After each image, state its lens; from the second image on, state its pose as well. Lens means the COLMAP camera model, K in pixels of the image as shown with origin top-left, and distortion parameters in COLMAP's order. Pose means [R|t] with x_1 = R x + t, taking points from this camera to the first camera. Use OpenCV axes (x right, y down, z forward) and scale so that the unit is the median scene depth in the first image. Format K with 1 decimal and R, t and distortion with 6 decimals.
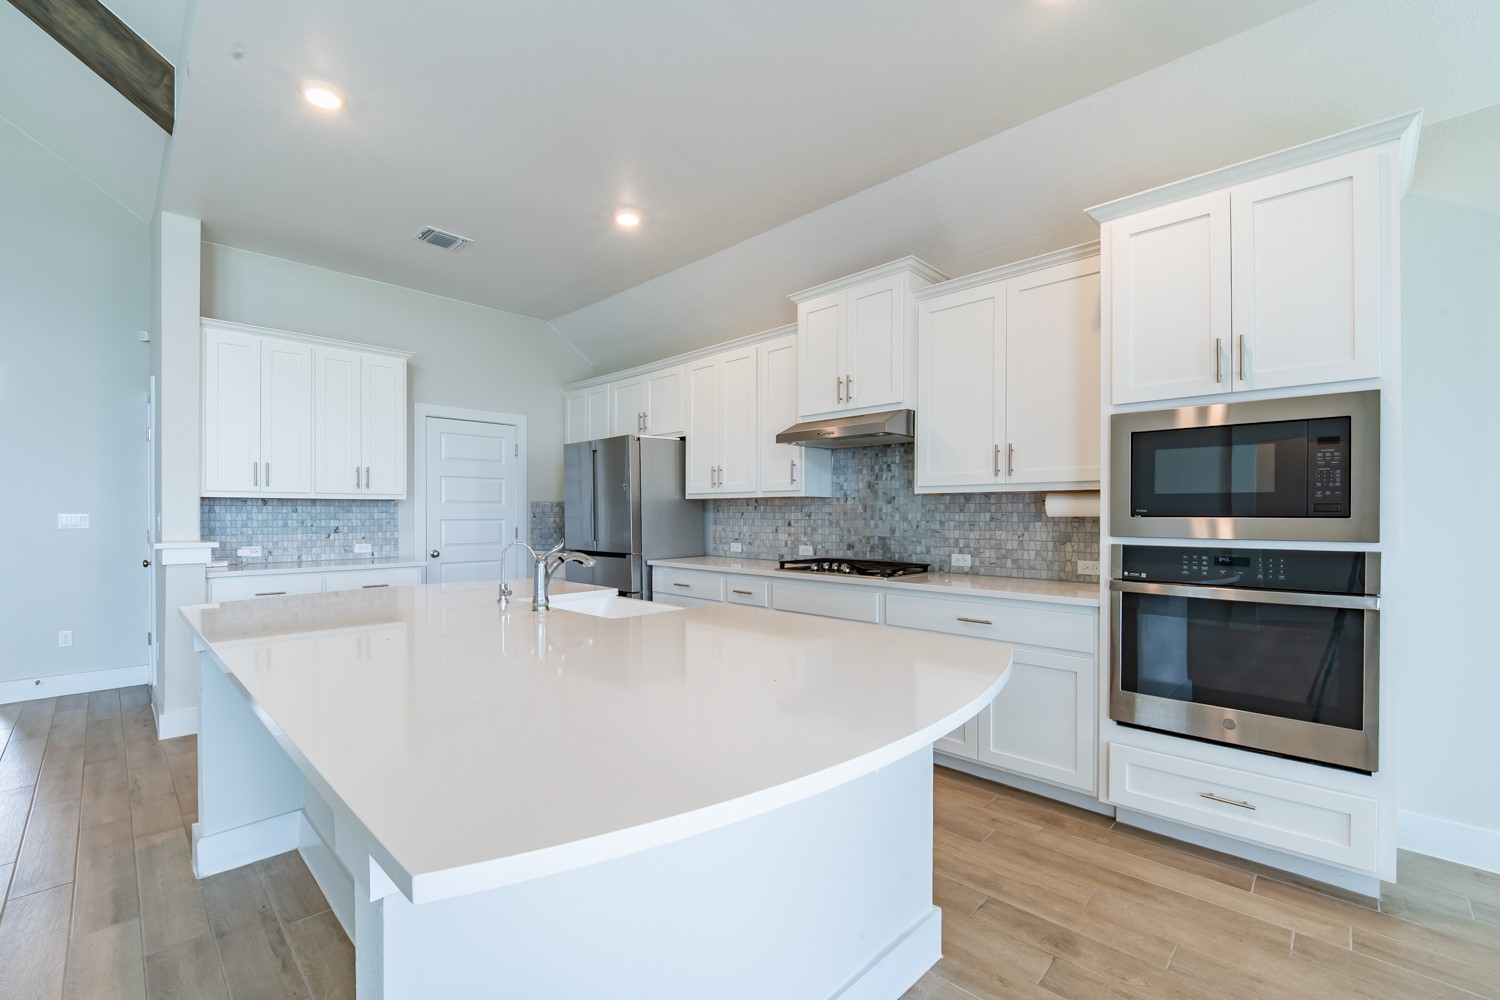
lens RADIAL K [[628.1, 0, 720.2], [0, 628.1, 498.4], [0, 0, 1]] dist [0.011682, -0.016537]
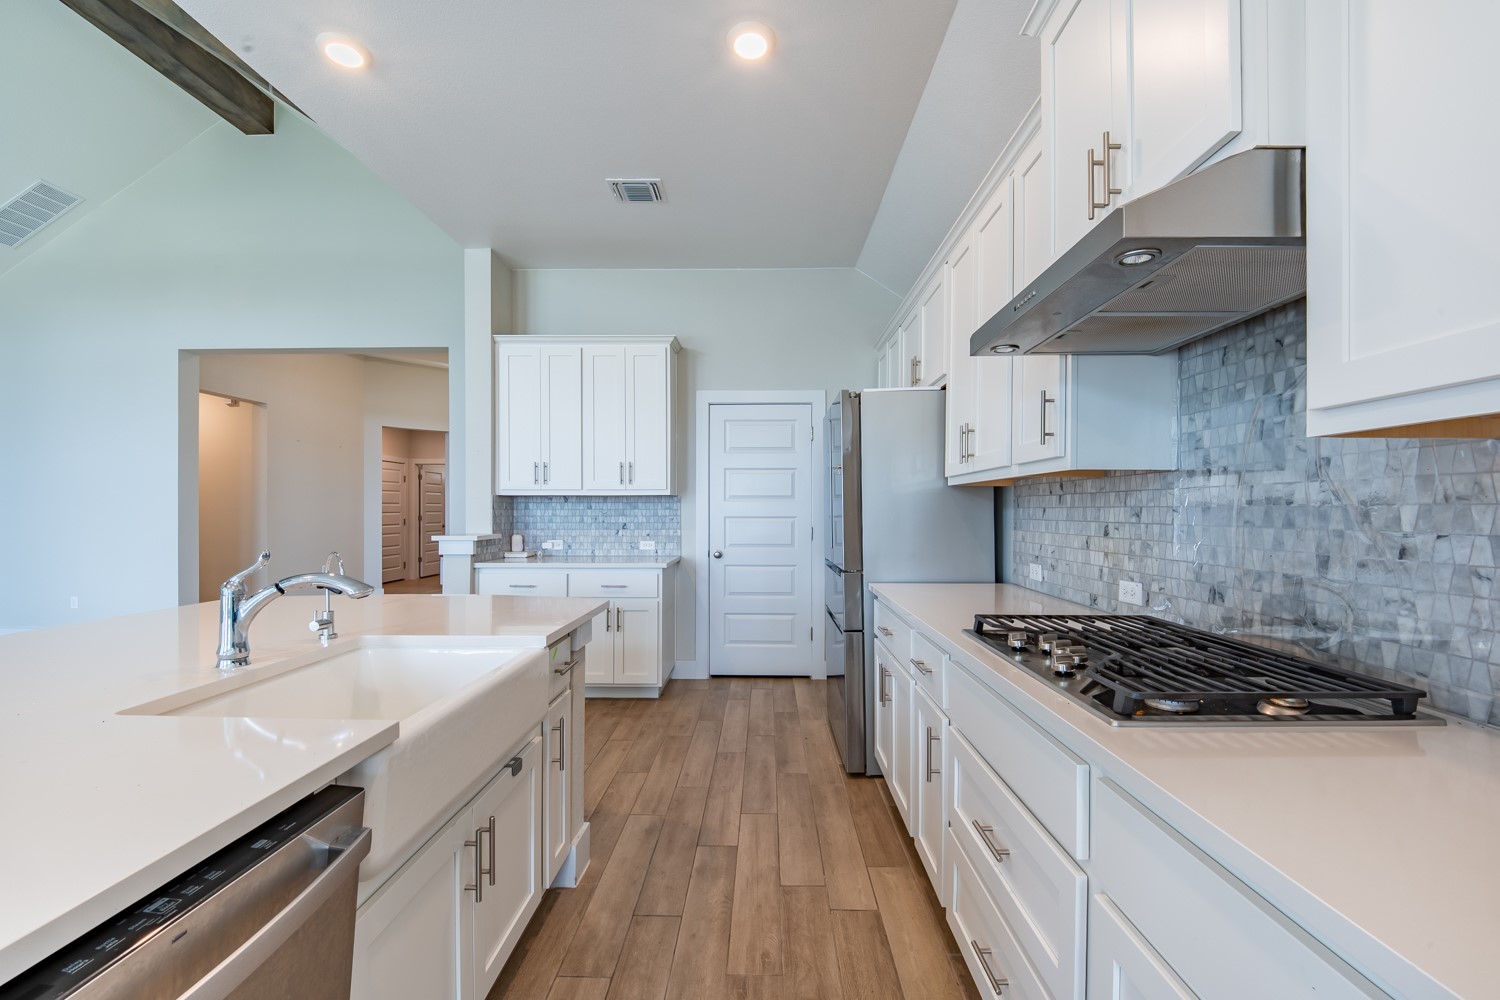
lens RADIAL K [[616.0, 0, 751.7], [0, 616.0, 507.5], [0, 0, 1]] dist [-0.028840, -0.000031]
pose [[0.697178, -0.003008, -0.716892, 0.286662], [0.015401, 0.999823, 0.010783, 0.015234], [0.716732, -0.018558, 0.697101, 0.557668]]
